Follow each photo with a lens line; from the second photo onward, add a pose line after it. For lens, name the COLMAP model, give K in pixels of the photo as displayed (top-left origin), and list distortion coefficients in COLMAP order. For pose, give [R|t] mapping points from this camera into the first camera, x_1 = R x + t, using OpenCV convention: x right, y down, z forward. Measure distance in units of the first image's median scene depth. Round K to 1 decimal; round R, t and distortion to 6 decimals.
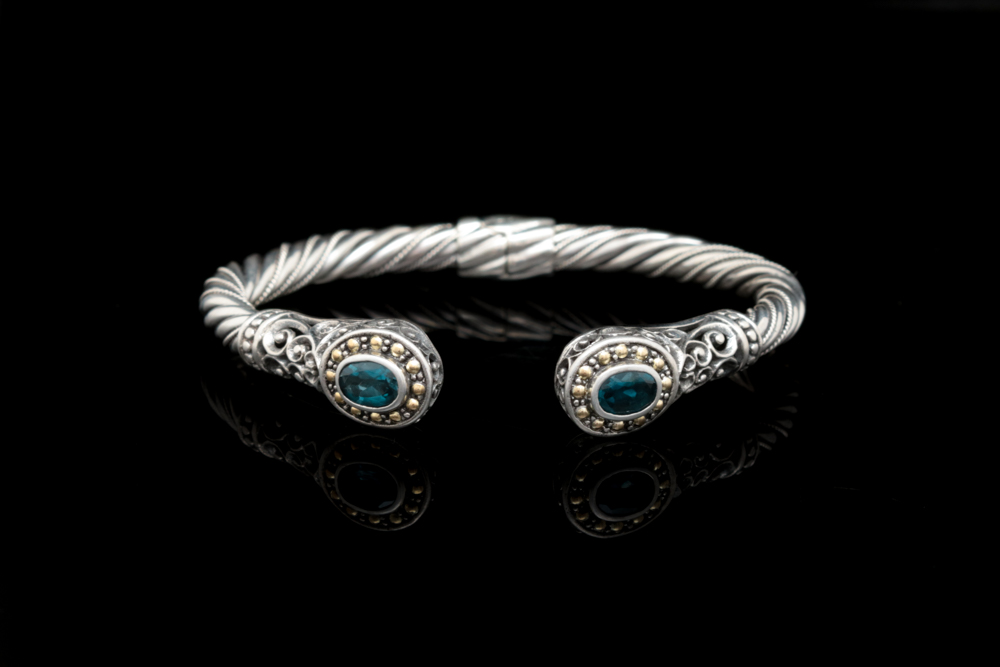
lens RADIAL K [[6084.3, 0, 500.0], [0, 6084.3, 333.5], [0, 0, 1]] dist [0.258134, -4.593573]
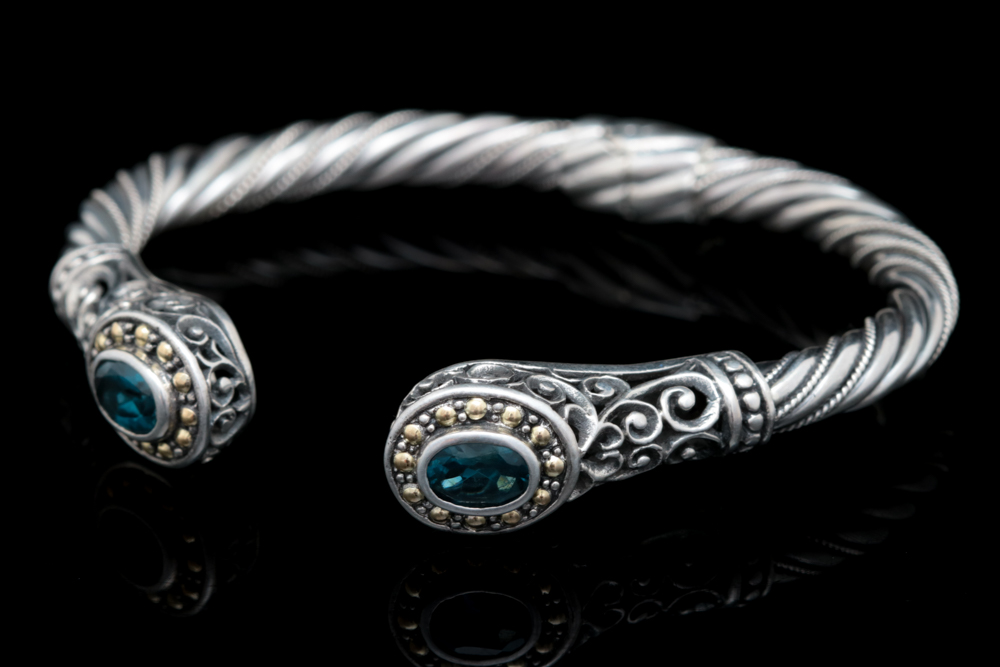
lens RADIAL K [[6084.3, 0, 500.0], [0, 6084.3, 333.5], [0, 0, 1]] dist [0.258134, -4.593573]
pose [[0.893404, 0.151945, -0.422779, 0.286539], [-0.104089, 0.985470, 0.134215, -0.089308], [0.437030, -0.075901, 0.896239, 0.434948]]
